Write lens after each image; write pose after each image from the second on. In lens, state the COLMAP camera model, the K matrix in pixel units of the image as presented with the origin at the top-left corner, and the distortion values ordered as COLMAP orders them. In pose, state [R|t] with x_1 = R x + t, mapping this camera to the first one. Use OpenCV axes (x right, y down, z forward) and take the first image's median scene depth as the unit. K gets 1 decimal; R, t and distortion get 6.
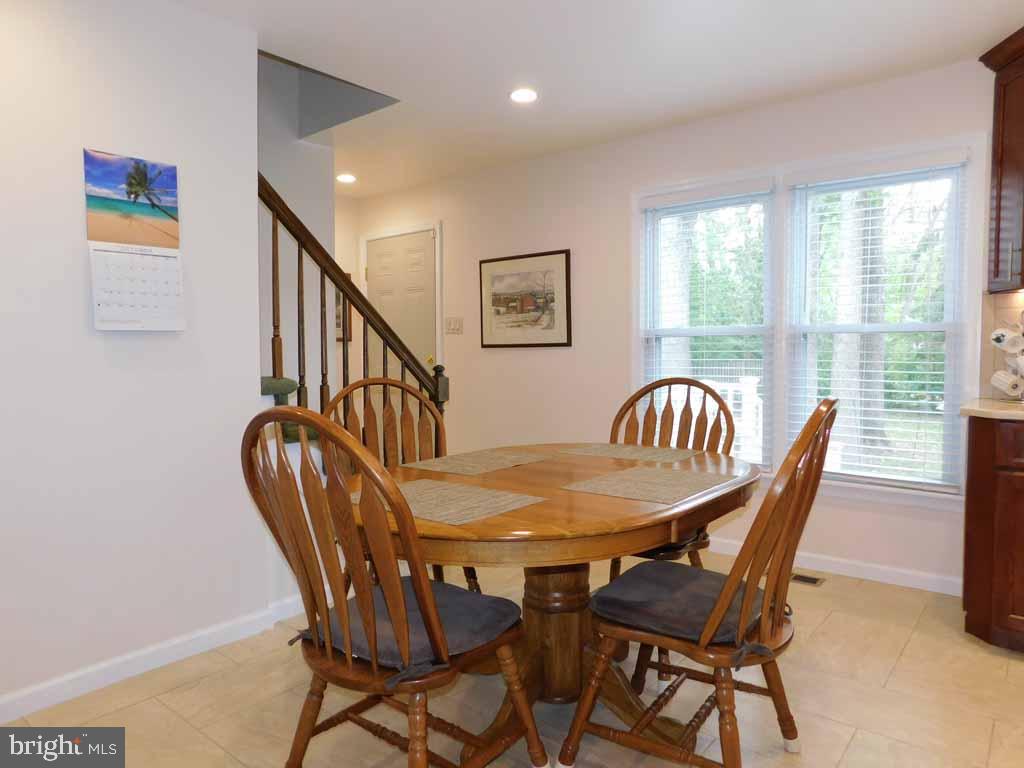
lens RADIAL K [[681.1, 0, 512.0], [0, 681.1, 384.0], [0, 0, 1]] dist [-0.018694, 0.001036]
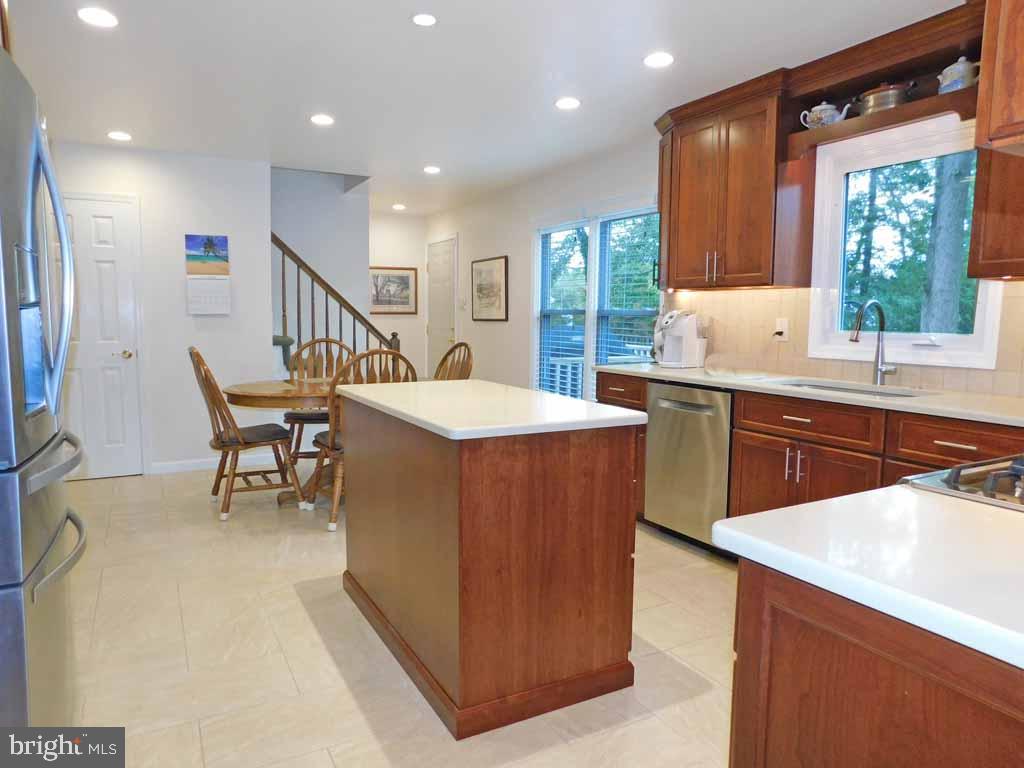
lens RADIAL K [[681.1, 0, 512.0], [0, 681.1, 384.0], [0, 0, 1]] dist [-0.018694, 0.001036]
pose [[0.923000, 0.050053, -0.381531, 1.020941], [-0.030243, 0.997873, 0.057747, -0.007387], [0.383610, -0.041762, 0.922550, -0.562998]]
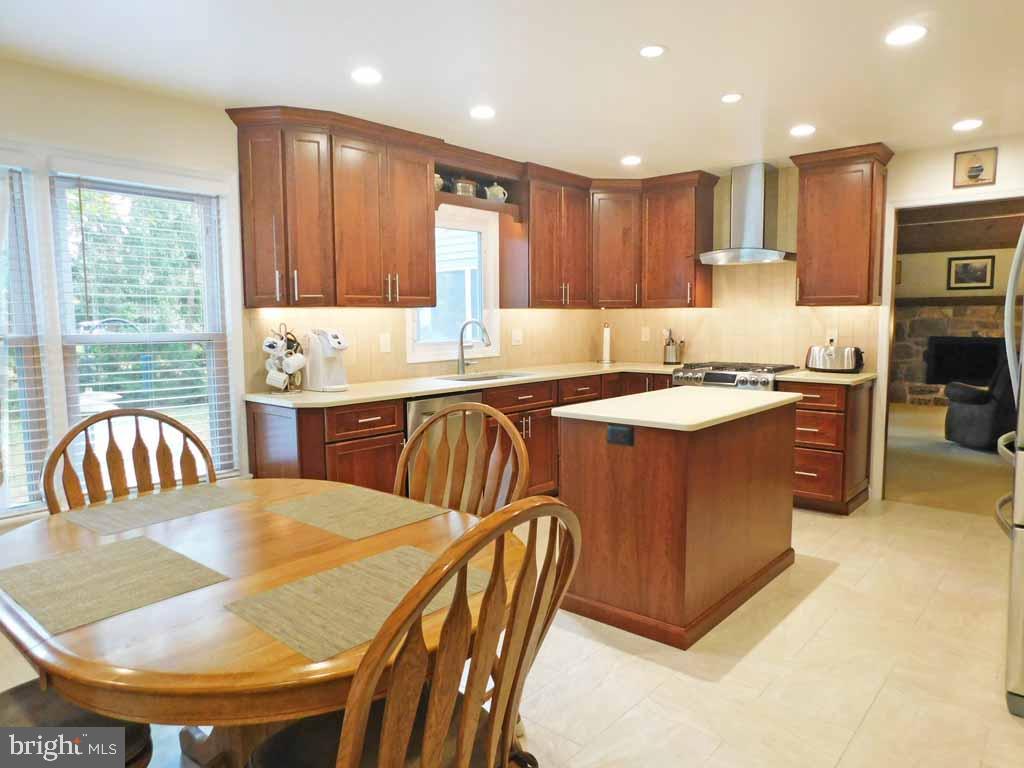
lens RADIAL K [[681.1, 0, 512.0], [0, 681.1, 384.0], [0, 0, 1]] dist [-0.018694, 0.001036]
pose [[0.038948, -0.096431, 0.994577, -0.541090], [0.060937, 0.993709, 0.093961, -0.087982], [-0.997381, 0.056947, 0.044579, 0.496957]]
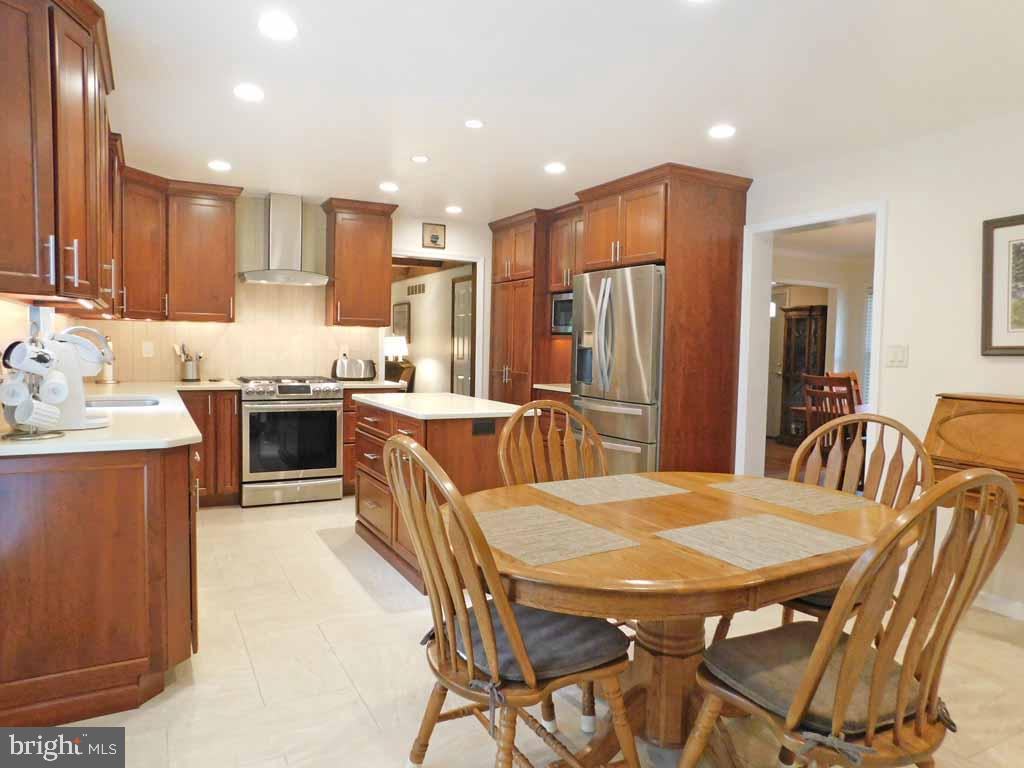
lens RADIAL K [[681.1, 0, 512.0], [0, 681.1, 384.0], [0, 0, 1]] dist [-0.018694, 0.001036]
pose [[-0.922253, -0.036946, 0.384818, -0.064361], [0.004594, 0.994305, 0.106473, -0.117483], [-0.386560, 0.099963, -0.916831, 1.497346]]
